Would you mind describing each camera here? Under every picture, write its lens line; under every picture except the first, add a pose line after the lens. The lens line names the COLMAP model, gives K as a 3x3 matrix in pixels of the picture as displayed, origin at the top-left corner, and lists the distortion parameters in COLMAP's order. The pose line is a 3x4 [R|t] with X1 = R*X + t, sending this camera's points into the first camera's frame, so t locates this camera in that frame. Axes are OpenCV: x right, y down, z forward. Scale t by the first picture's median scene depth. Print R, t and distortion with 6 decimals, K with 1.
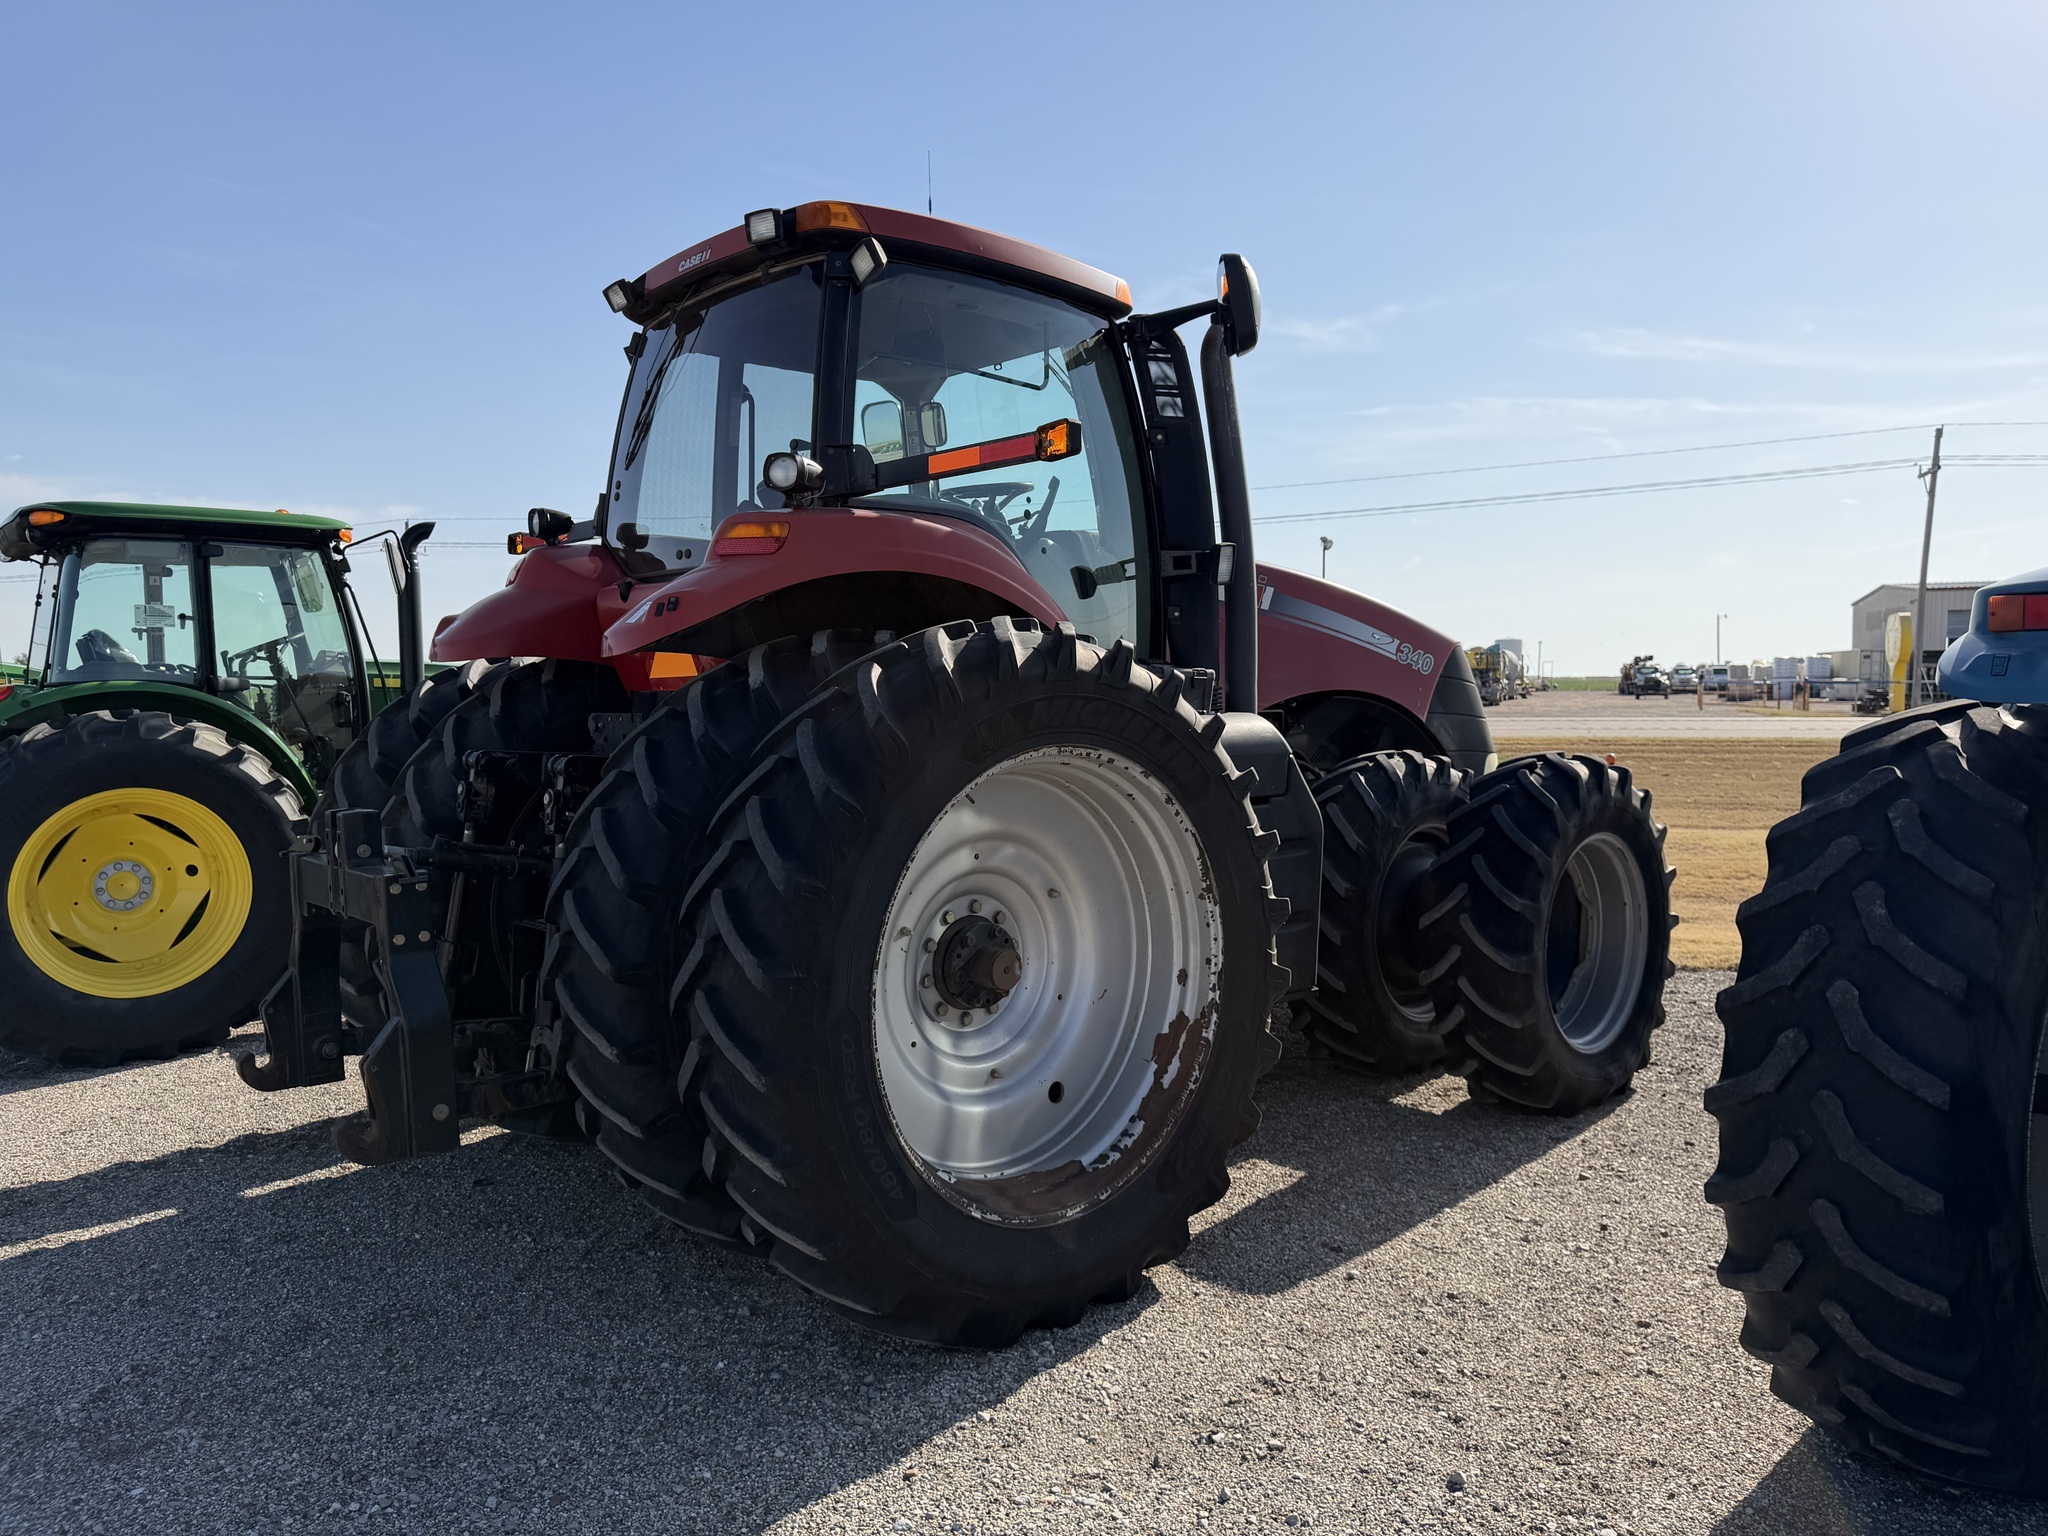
lens RADIAL K [[1501.3, 0, 1025.4], [0, 1501.3, 742.7], [0, 0, 1]] dist [0.106608, -0.184877]
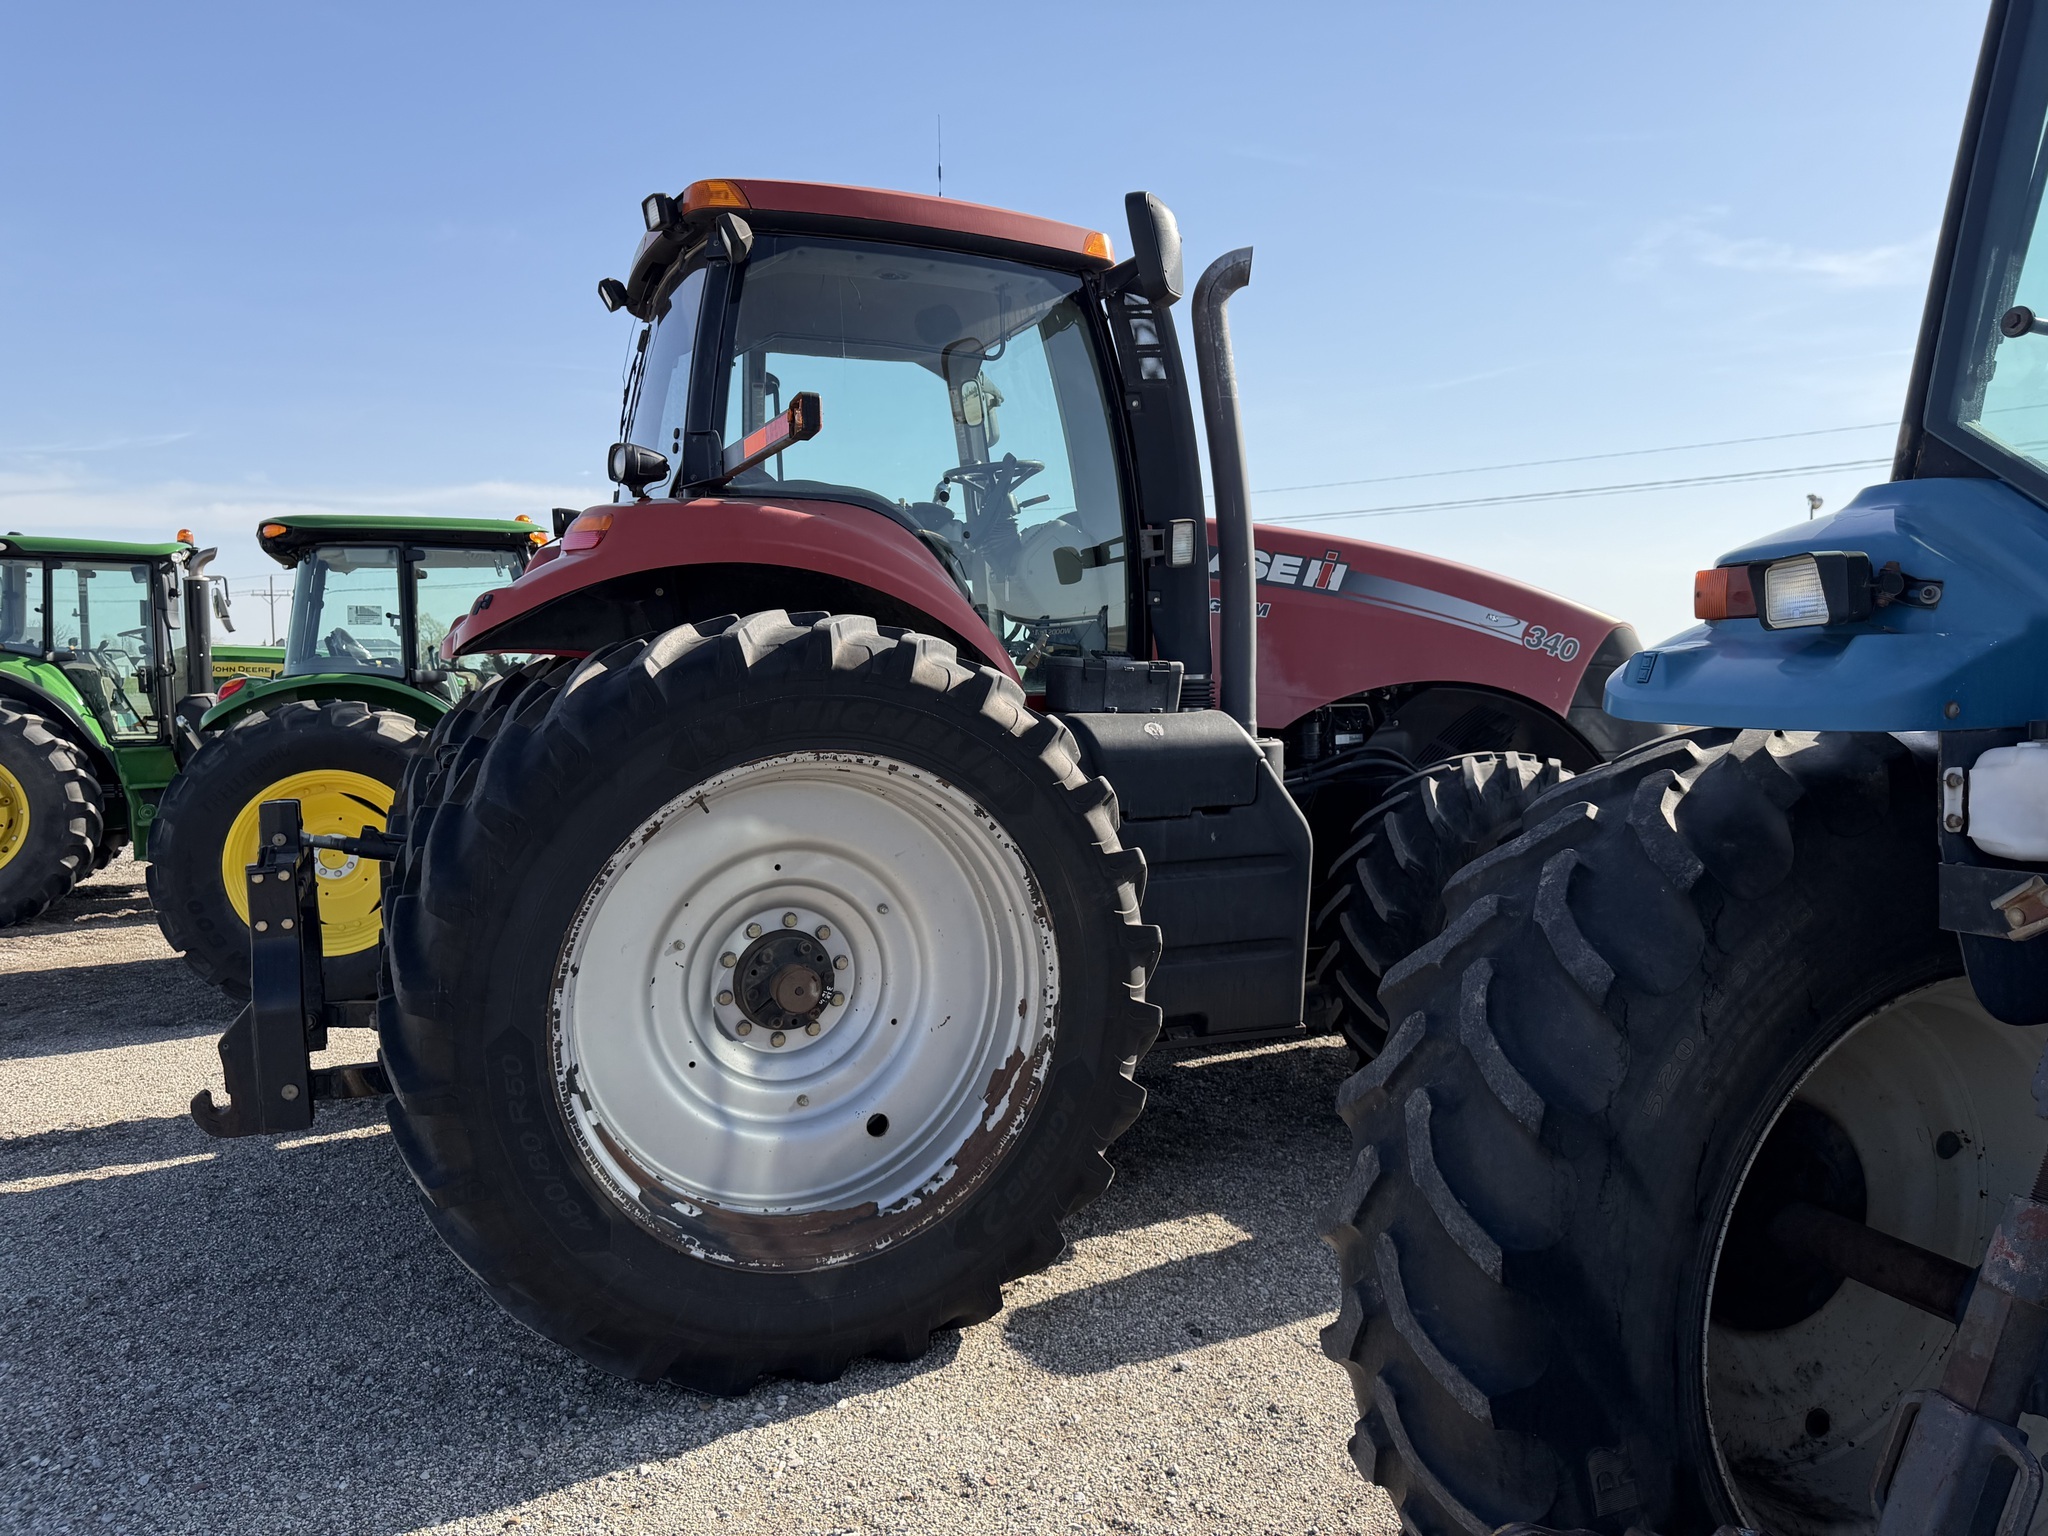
lens RADIAL K [[1499.9, 0, 1003.3], [0, 1499.9, 740.7], [0, 0, 1]] dist [0.110767, -0.245465]
pose [[0.950991, 0.010685, -0.309035, 0.381363], [-0.006898, 0.999887, 0.013347, -0.016180], [0.309143, -0.010561, 0.950957, 0.151053]]
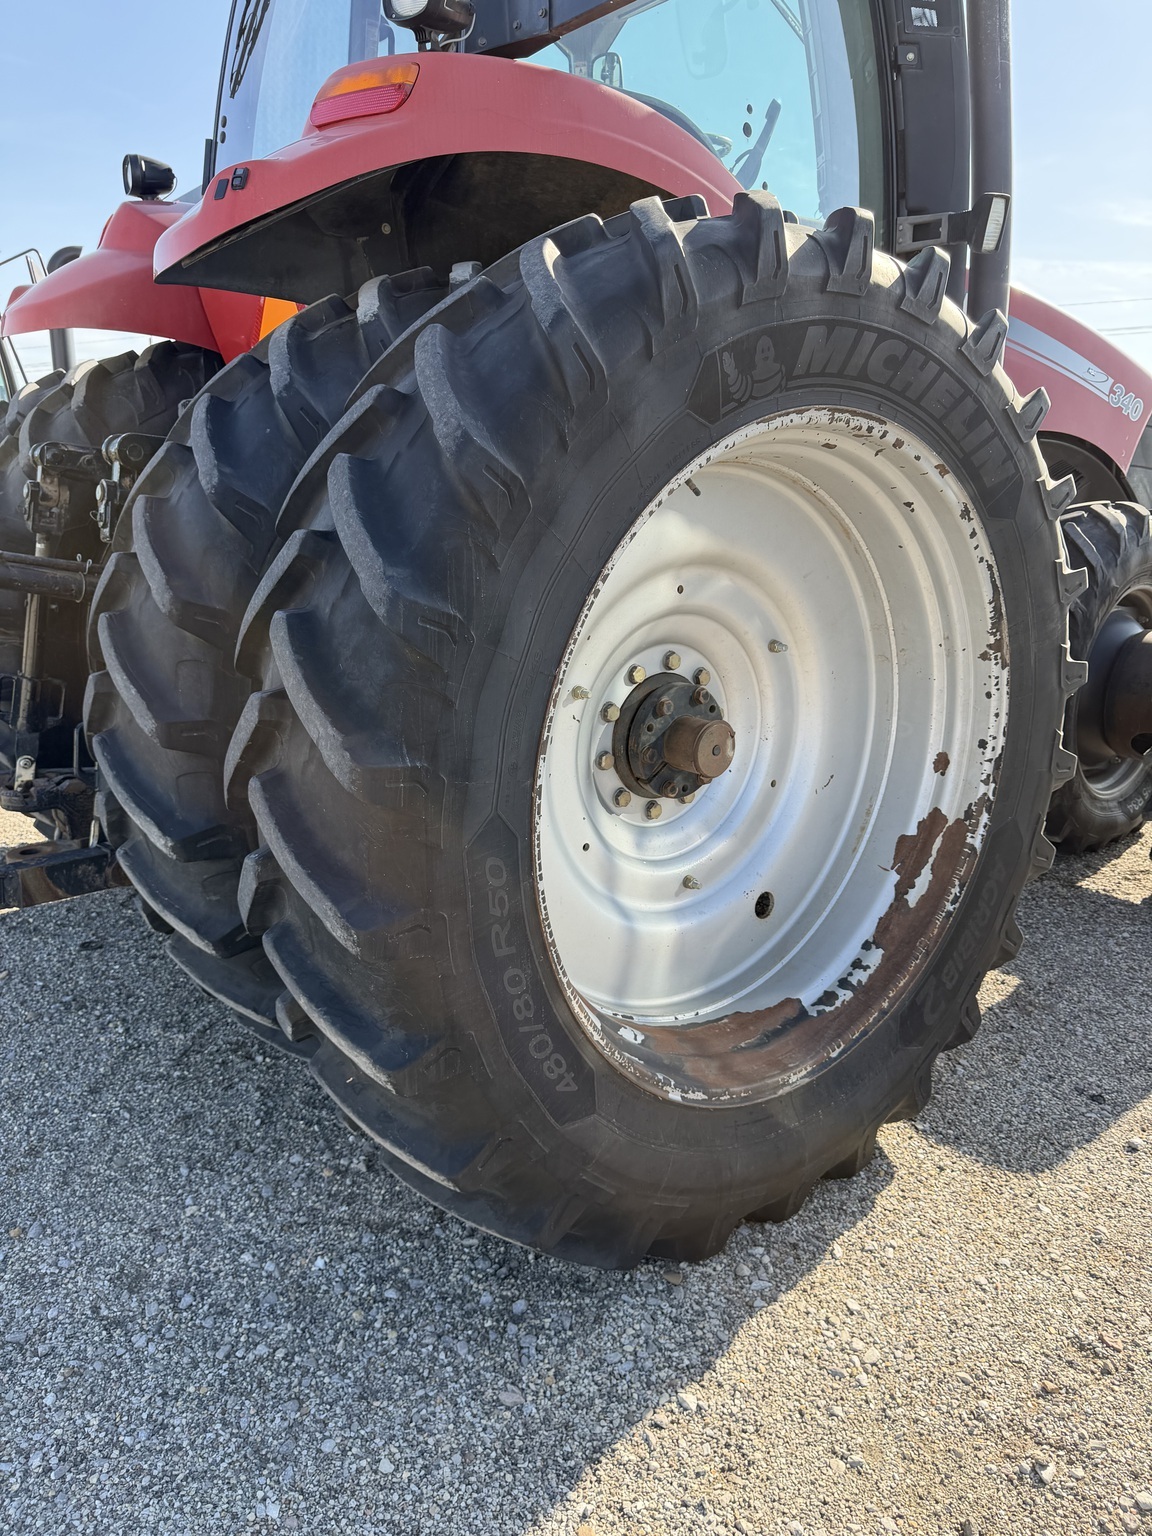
lens RADIAL K [[1126.0, 0, 564.6], [0, 1126.0, 785.5], [0, 0, 1]] dist [0.106608, -0.184877]
pose [[0.997847, 0.039777, -0.052150, -0.054204], [-0.027729, 0.976403, 0.214167, 0.052583], [0.059438, -0.212259, 0.975404, 0.452094]]
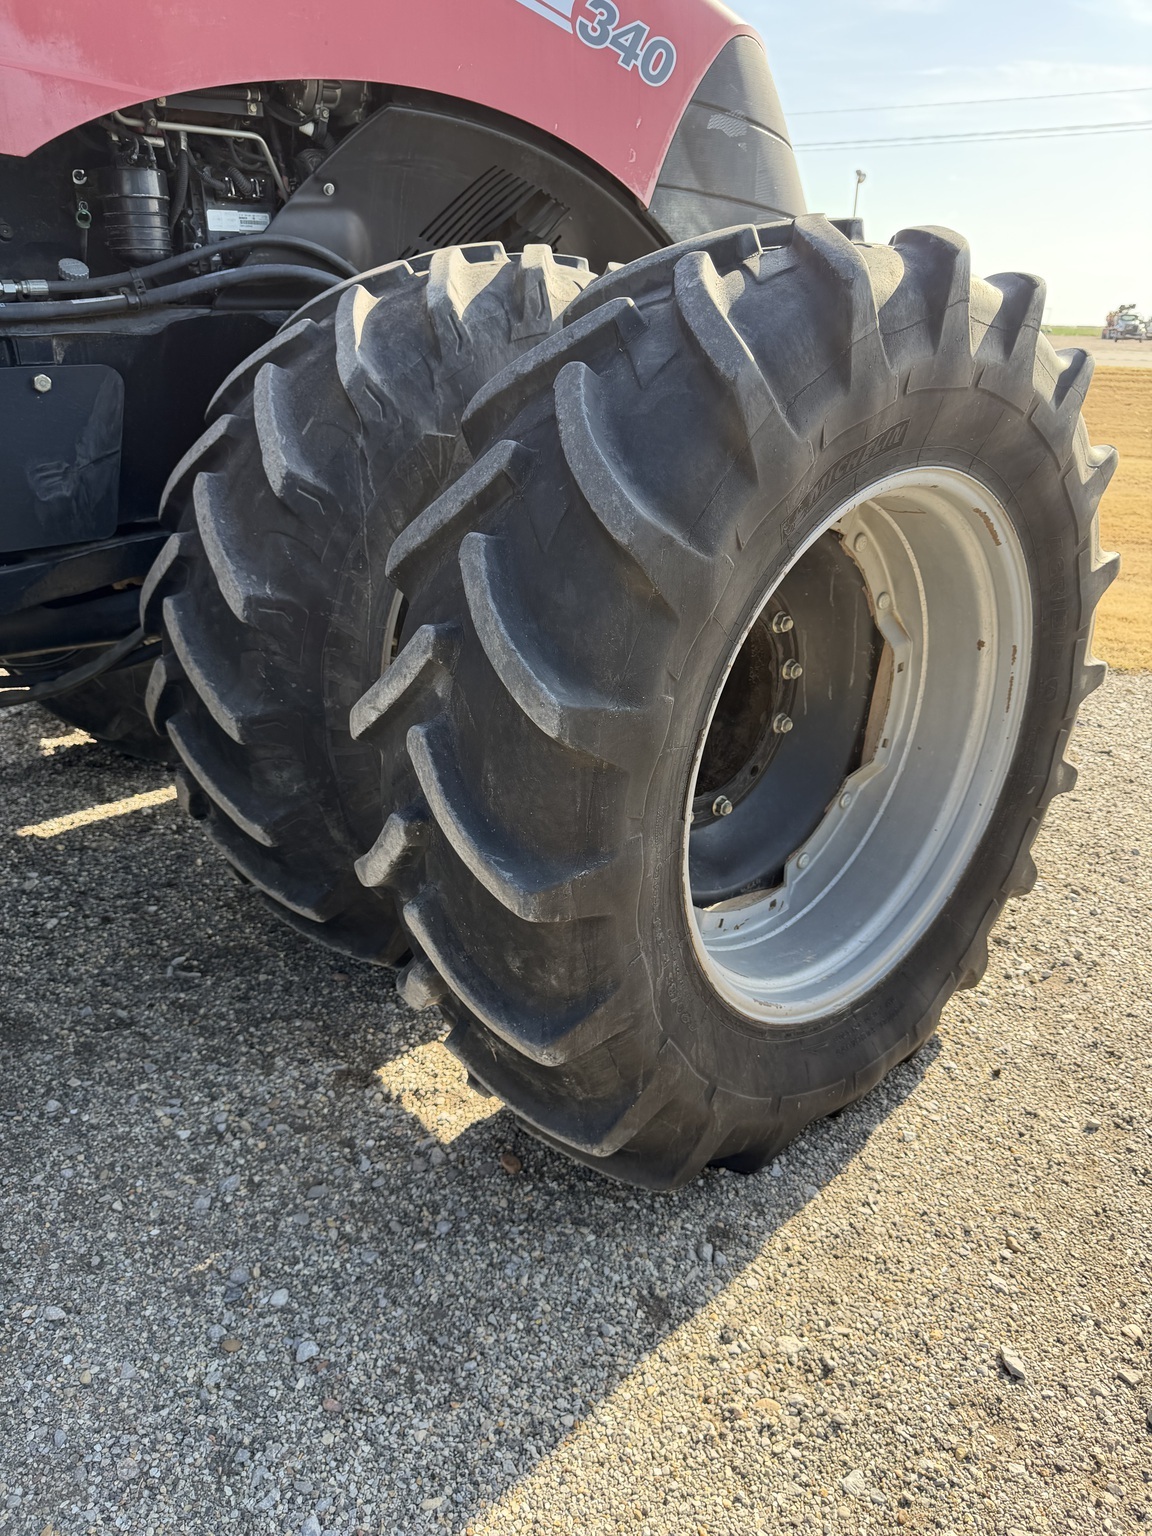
lens RADIAL K [[1140.6, 0, 596.6], [0, 1140.6, 794.2], [0, 0, 1]] dist [0.076763, -0.107321]
pose [[0.999314, 0.037016, -0.000762, 0.428604], [-0.034466, 0.937593, 0.346022, 0.057044], [0.013523, -0.345759, 0.938226, 1.012680]]
